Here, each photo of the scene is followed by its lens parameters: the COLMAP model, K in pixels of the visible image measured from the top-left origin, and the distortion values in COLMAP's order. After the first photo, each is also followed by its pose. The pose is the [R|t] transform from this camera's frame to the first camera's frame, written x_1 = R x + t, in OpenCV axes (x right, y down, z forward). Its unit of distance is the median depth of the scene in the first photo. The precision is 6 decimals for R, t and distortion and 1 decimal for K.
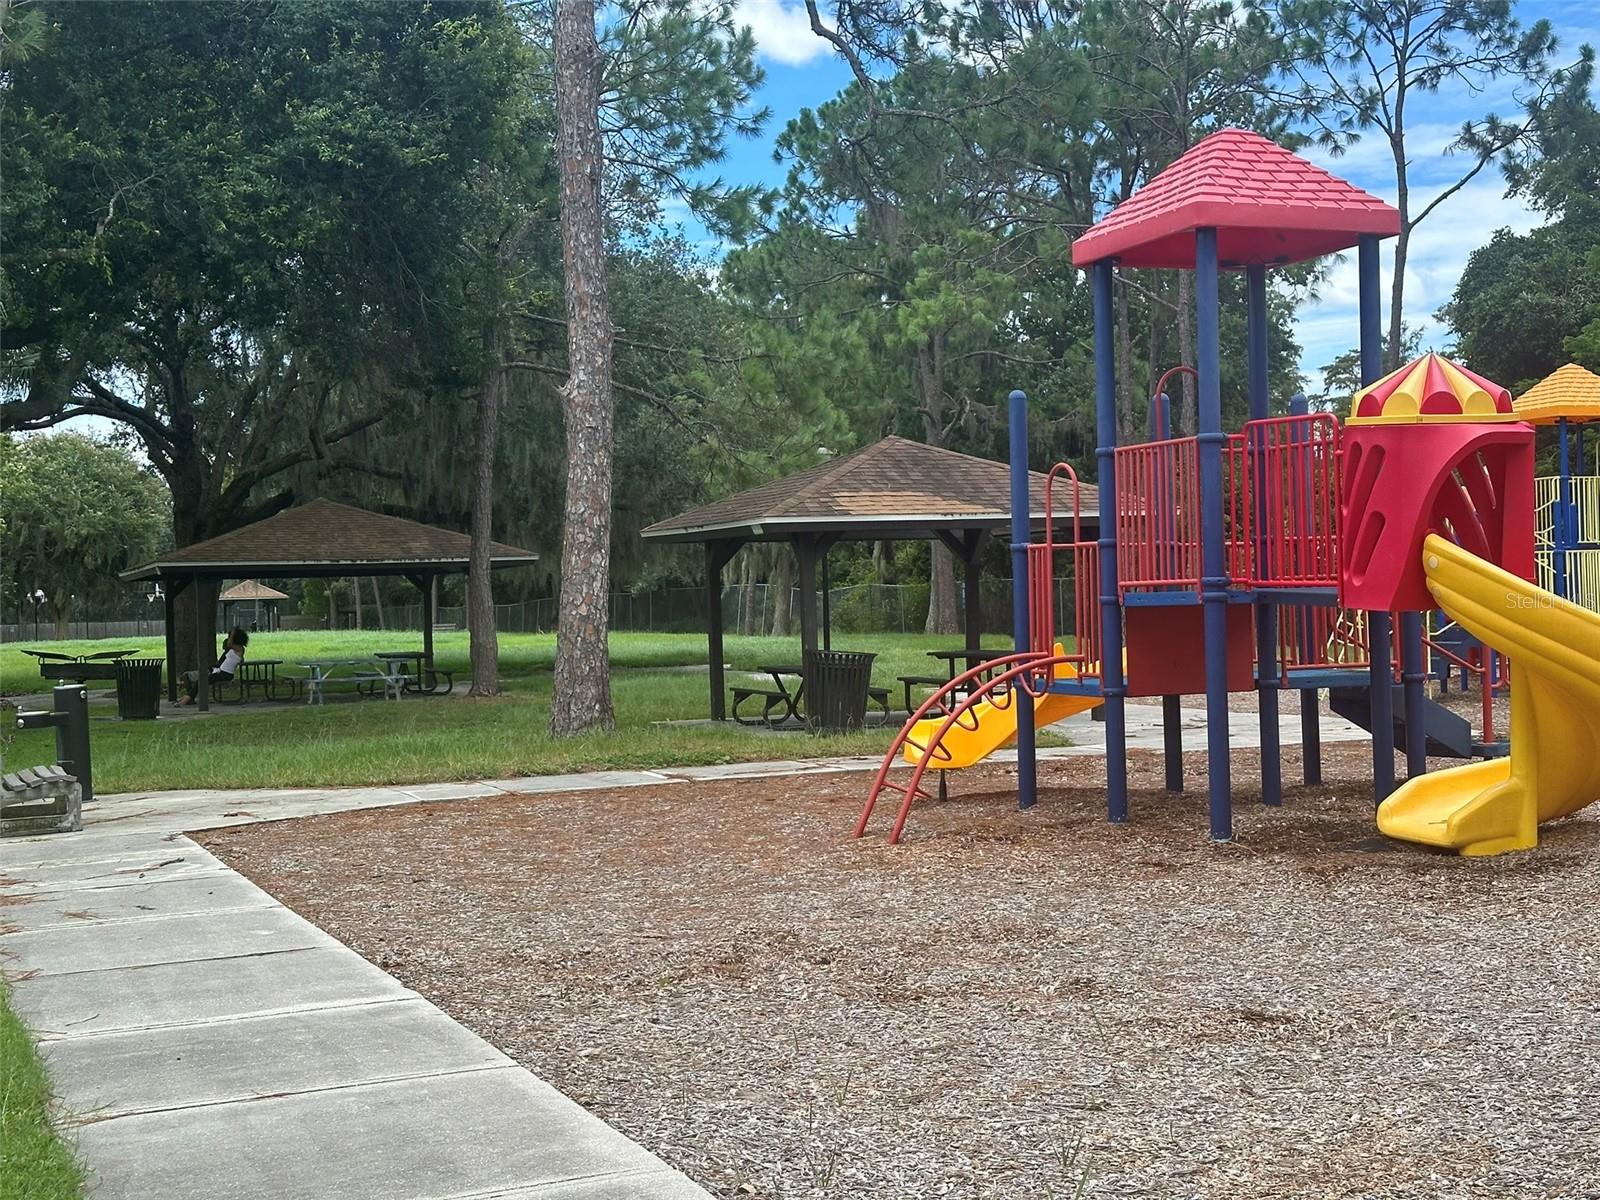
lens RADIAL K [[2177.0, 0, 800.0], [0, 2177.0, 600.0], [0, 0, 1]] dist [-0.024554, 0.024712]
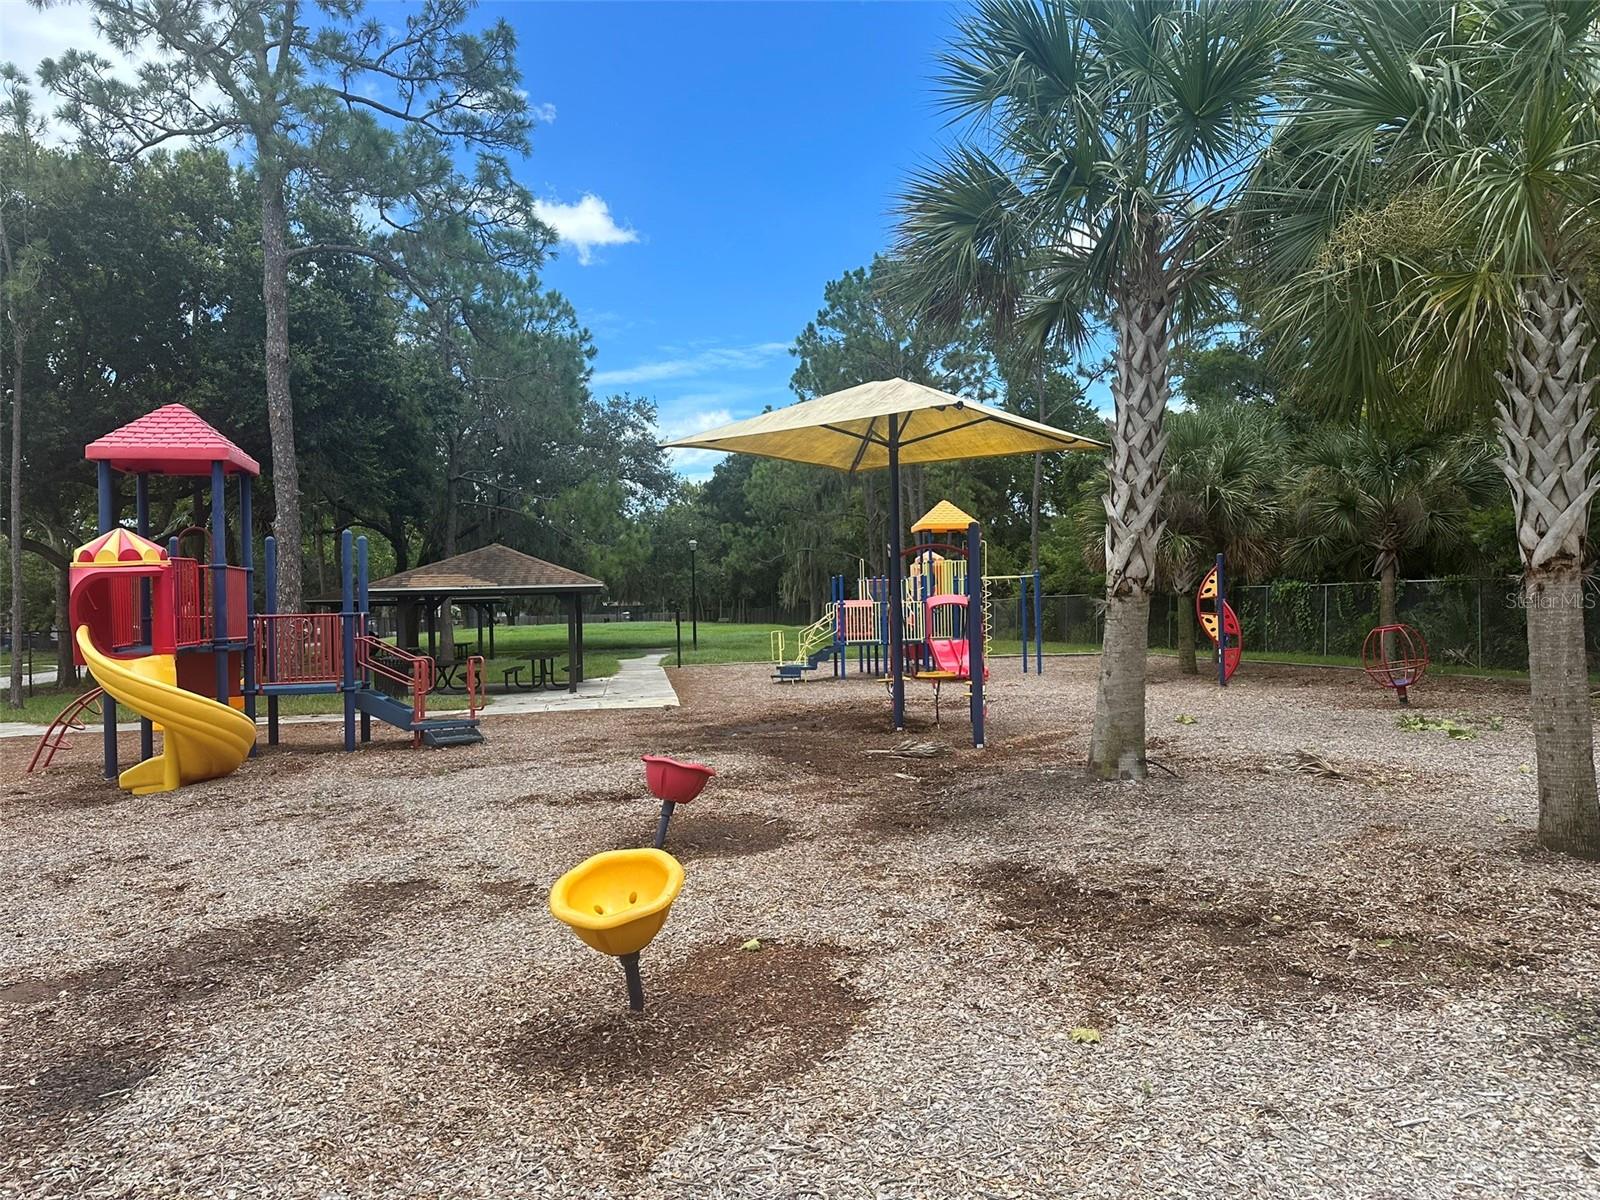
lens RADIAL K [[1106.0, 0, 802.6], [0, 1106.0, 594.3], [0, 0, 1]] dist [0.132187, -0.222278]
pose [[0.985300, 0.004680, -0.170766, 0.536715], [-0.006080, 0.999952, -0.007678, -0.026856], [0.170722, 0.008603, 0.985282, 0.066667]]
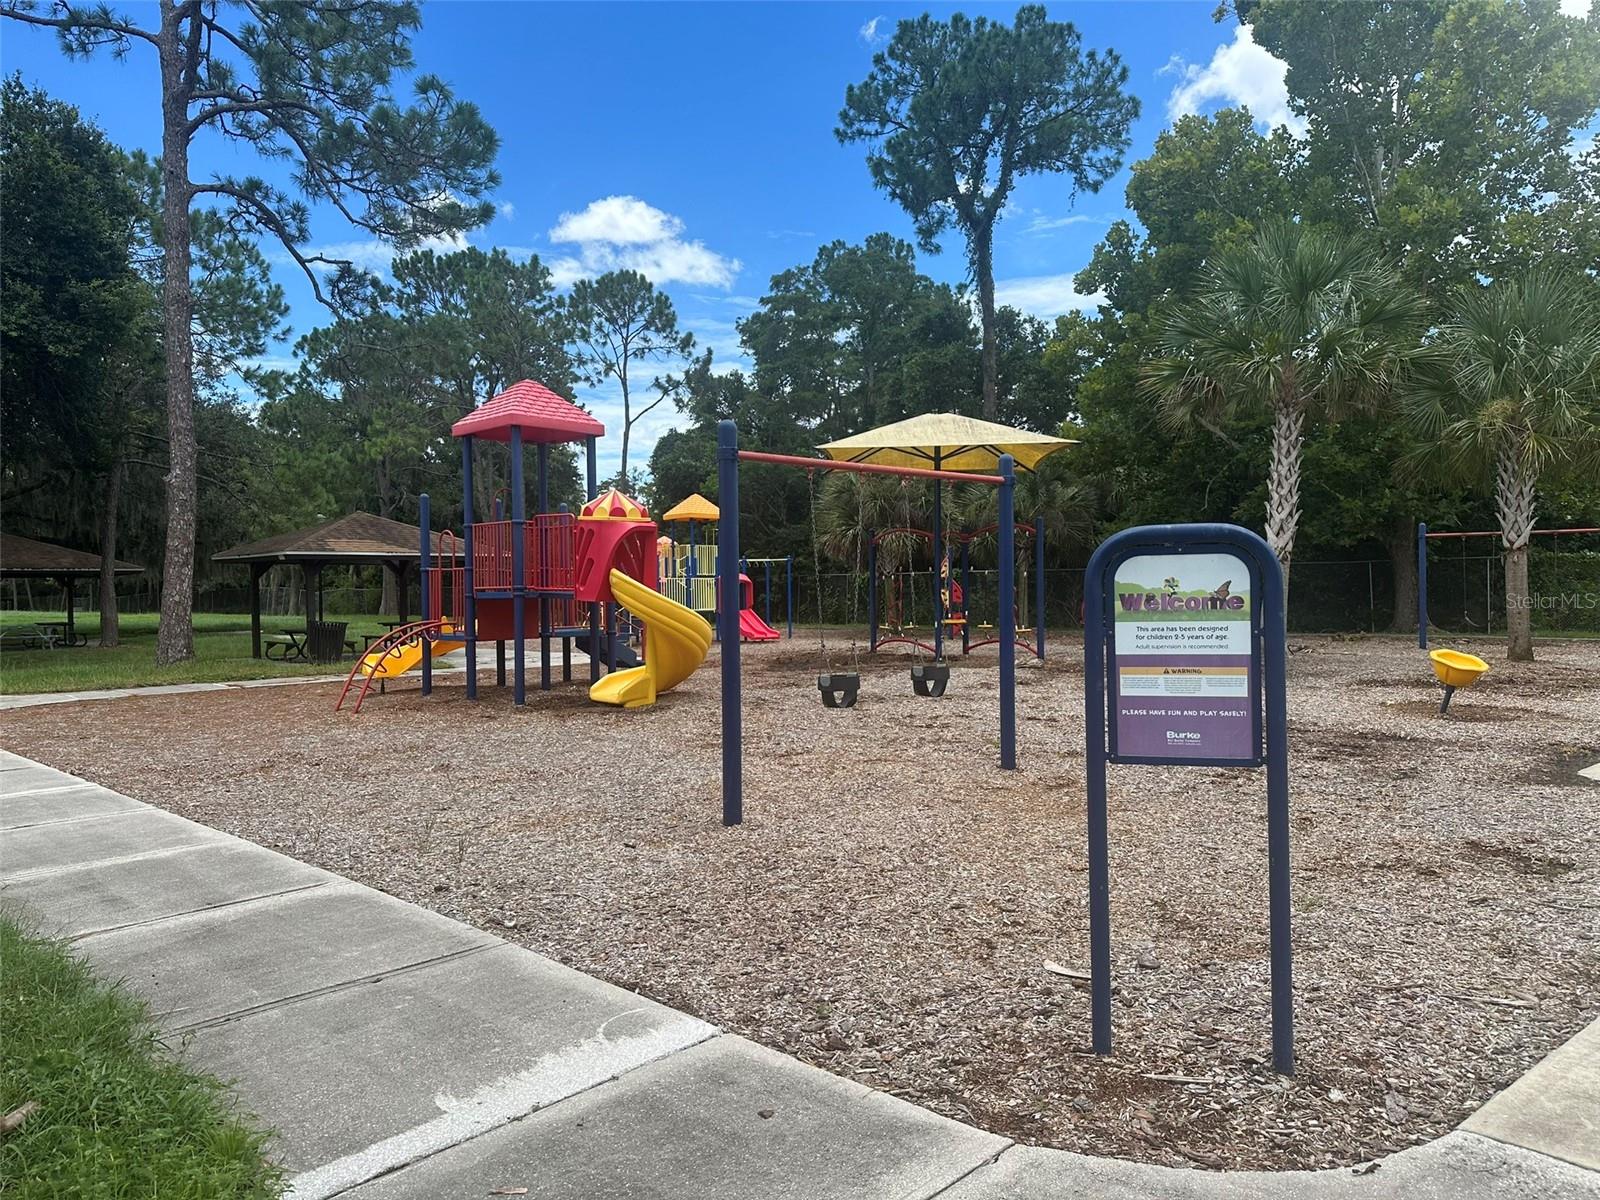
lens RADIAL K [[1106.0, 0, 802.6], [0, 1106.0, 594.3], [0, 0, 1]] dist [0.132187, -0.222278]
pose [[0.914241, 0.015906, 0.404859, -0.001217], [-0.013472, 0.999870, -0.008861, 0.002444], [-0.404947, 0.002646, 0.914336, -0.081849]]
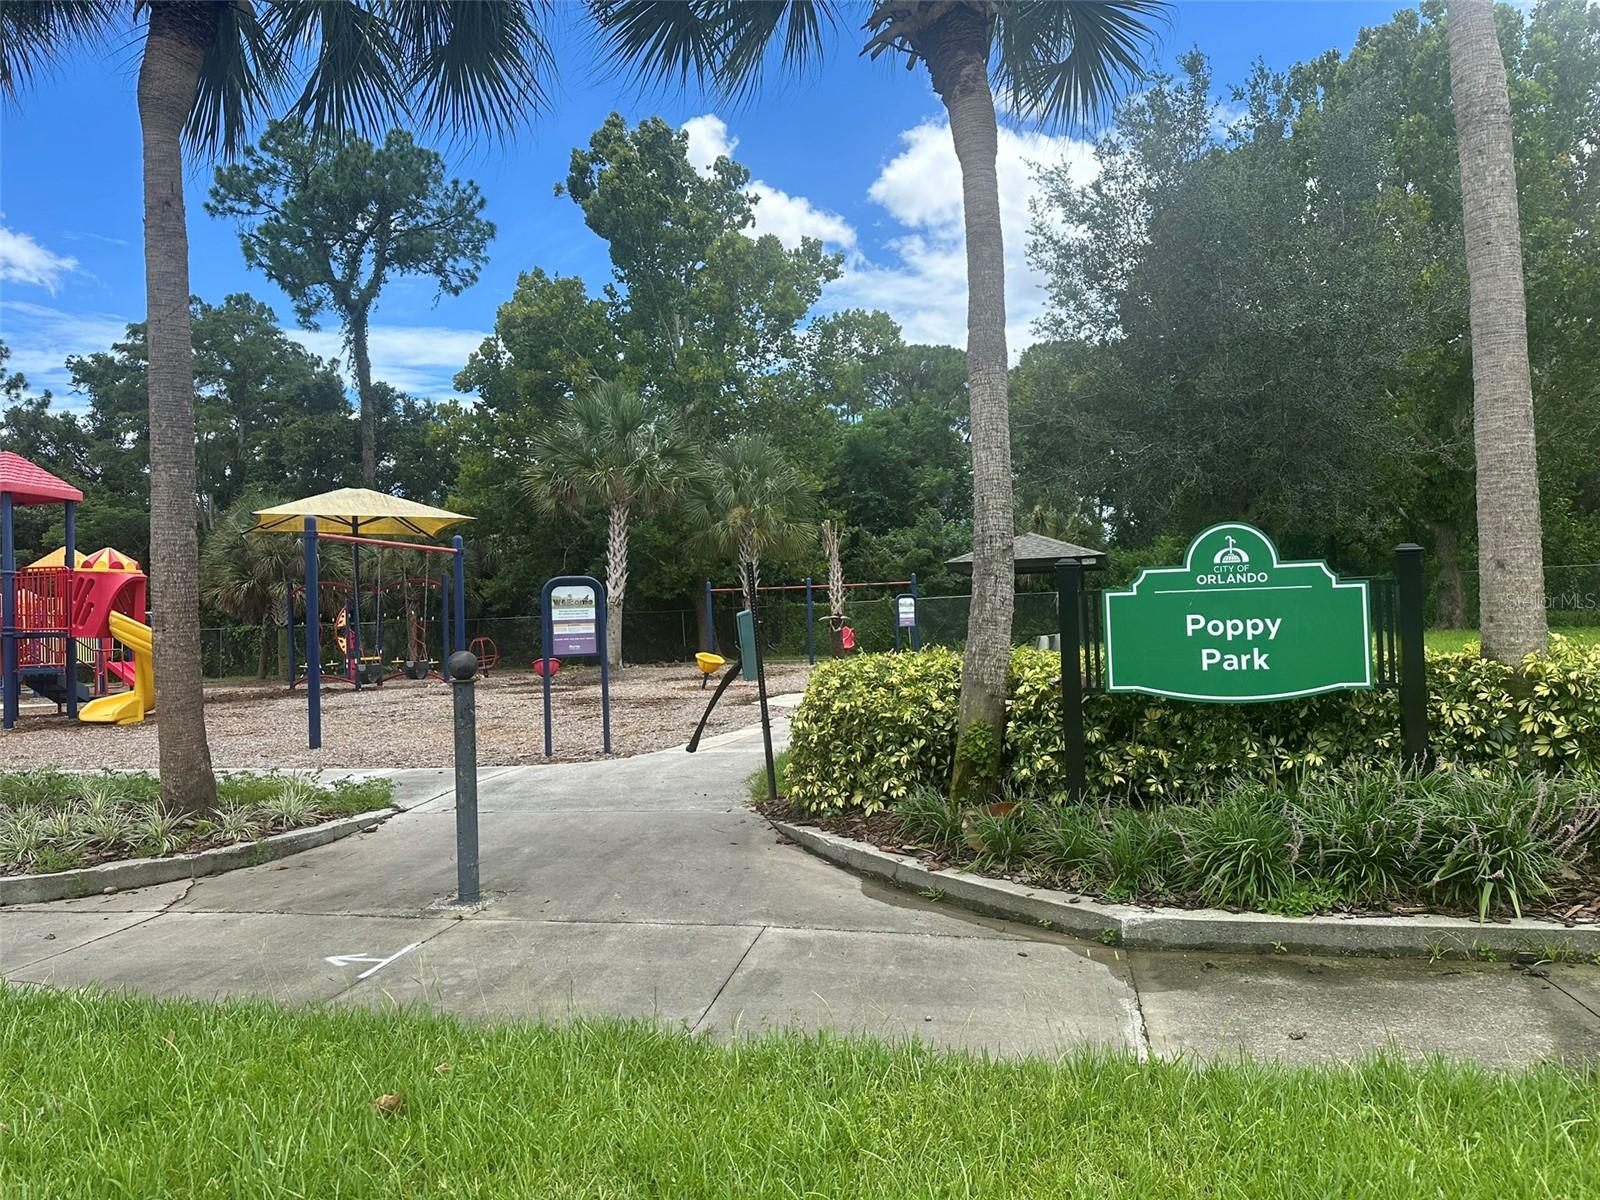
lens RADIAL K [[1137.7, 0, 800.0], [0, 1137.7, 600.0], [0, 0, 1]] dist [0.180388, -0.000375]
pose [[0.566584, 0.033558, 0.823320, -0.265197], [0.020949, 0.998261, -0.055105, 0.033018], [-0.823738, 0.048469, 0.564896, -0.343635]]
